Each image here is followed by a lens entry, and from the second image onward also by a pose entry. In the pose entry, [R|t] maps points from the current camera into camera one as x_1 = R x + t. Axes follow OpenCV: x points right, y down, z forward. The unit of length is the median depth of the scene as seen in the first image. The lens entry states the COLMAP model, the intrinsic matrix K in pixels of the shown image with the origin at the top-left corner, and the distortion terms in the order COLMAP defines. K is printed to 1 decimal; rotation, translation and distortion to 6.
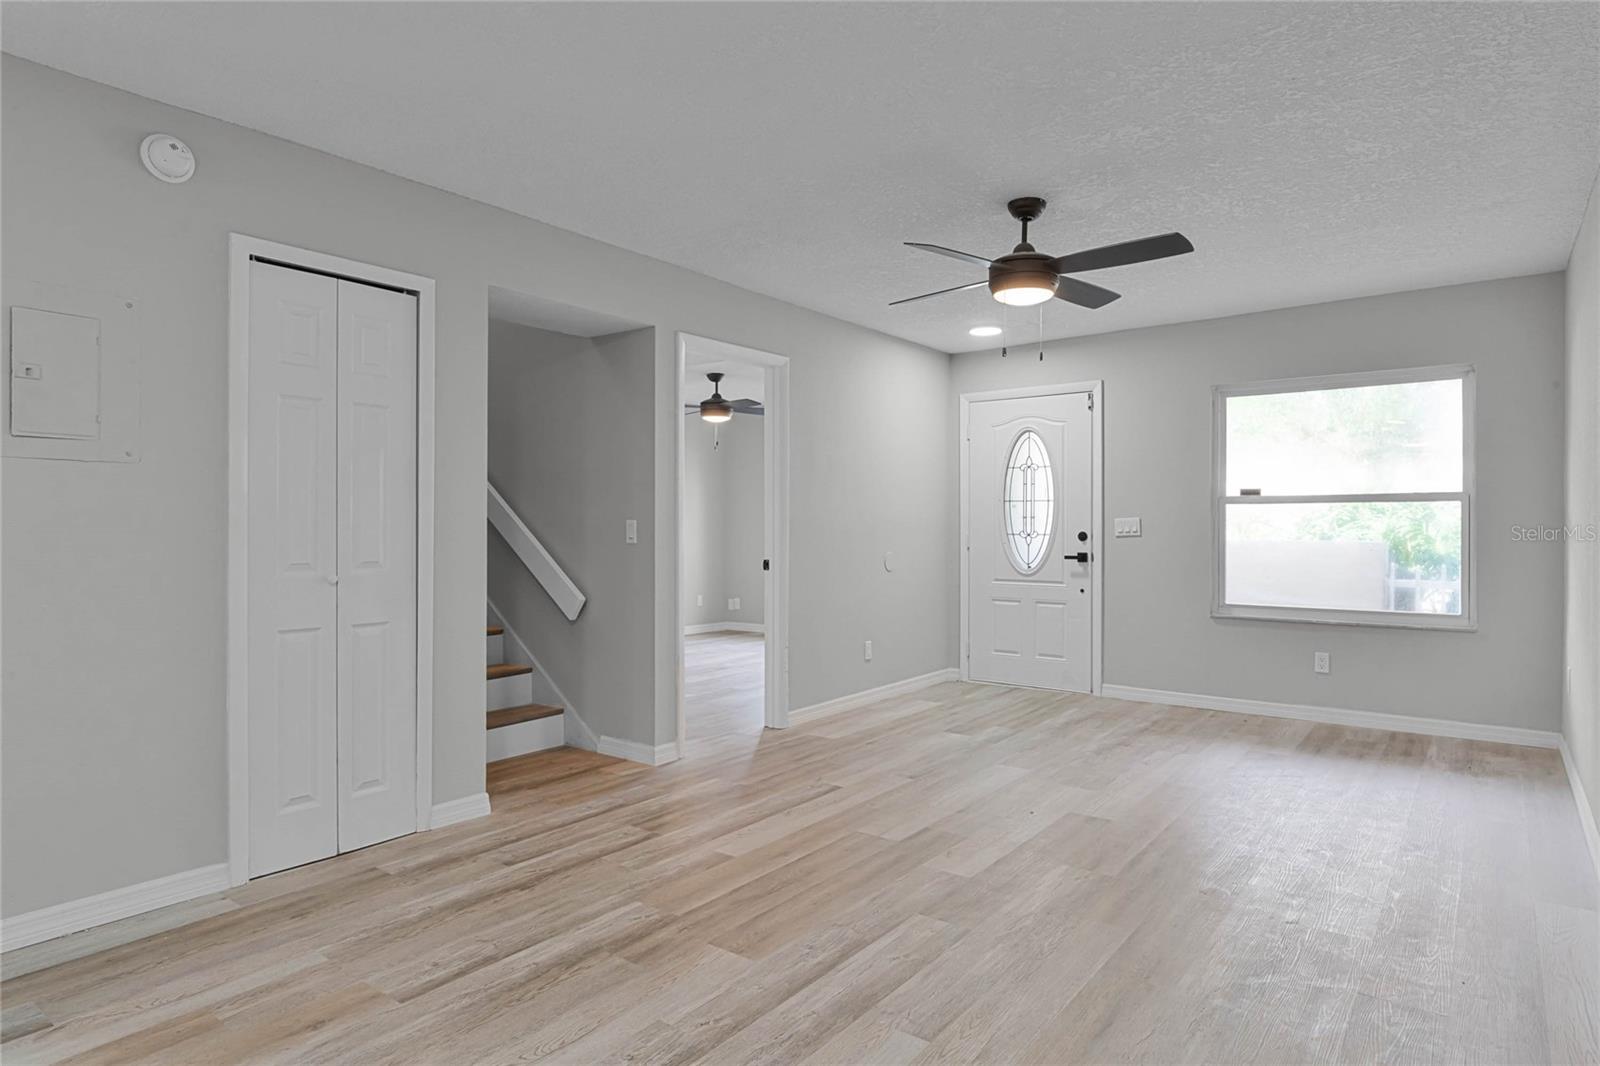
lens RADIAL K [[911.6, 0, 800.0], [0, 911.6, 533.0], [0, 0, 1]] dist [0.004079, 0.000233]
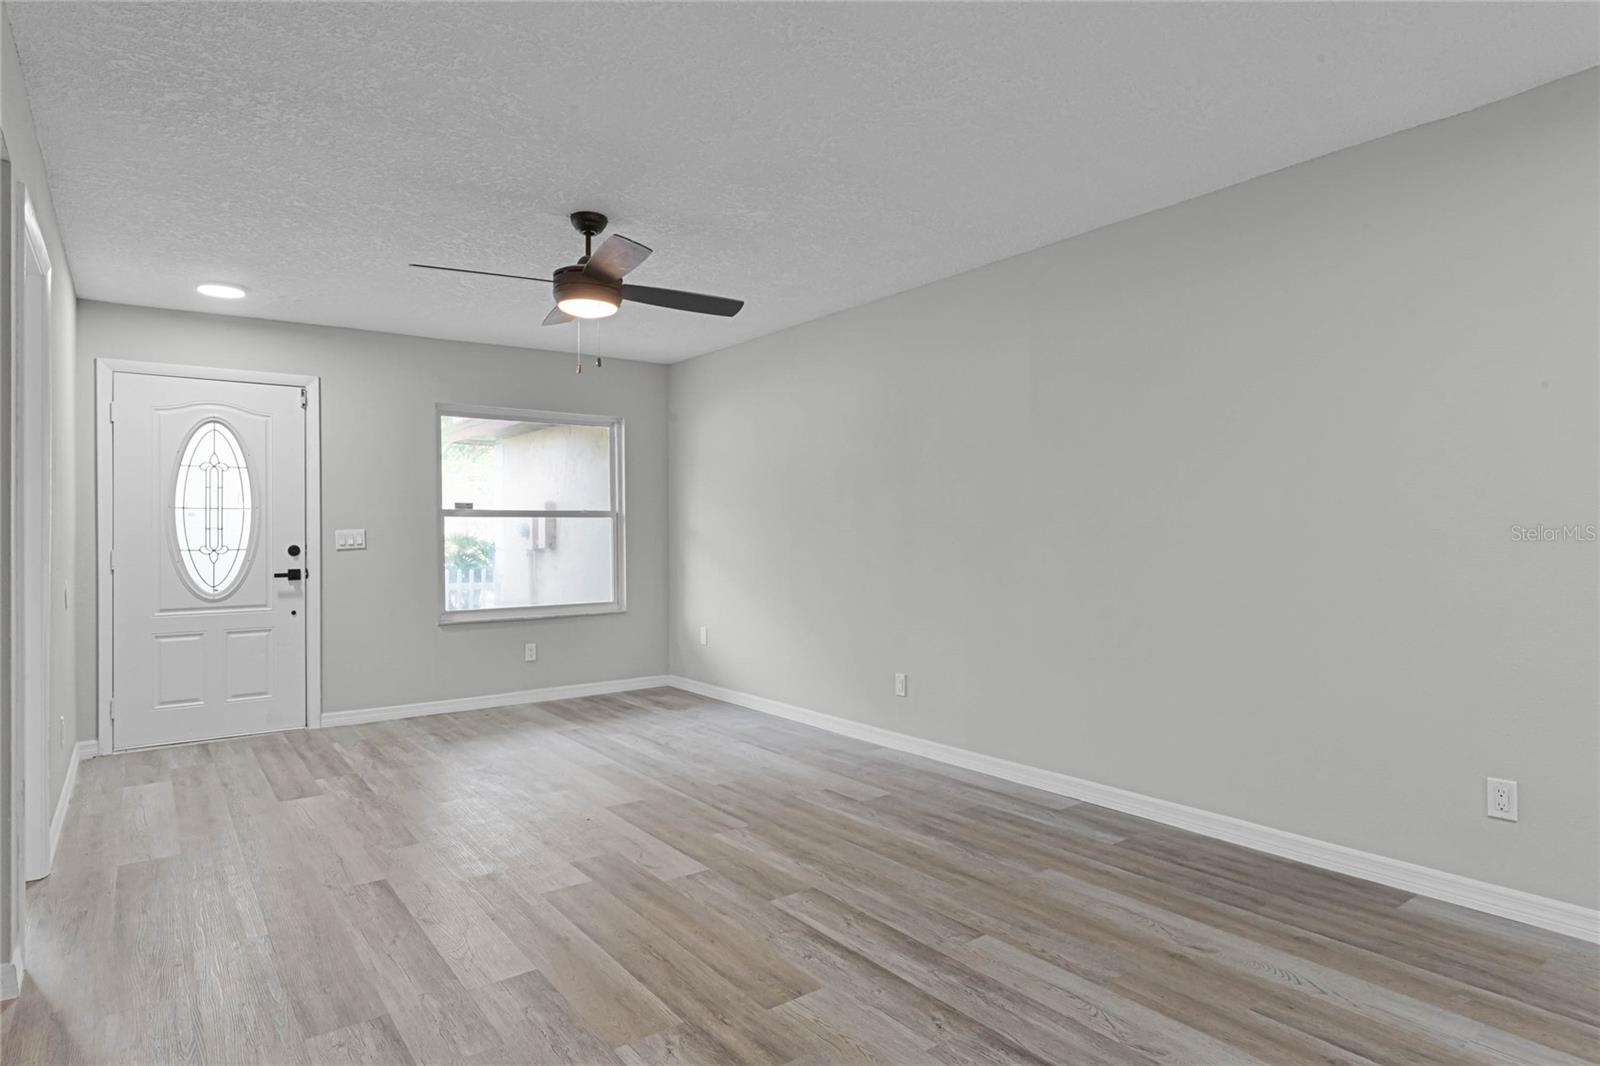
lens RADIAL K [[883.4, 0, 800.0], [0, 883.4, 533.0], [0, 0, 1]] dist [-0.001956, 0.000013]
pose [[0.274327, -0.000839, 0.961636, -0.407154], [0.017276, 0.999843, -0.004056, -0.001478], [-0.961481, 0.017726, 0.274298, 0.327968]]
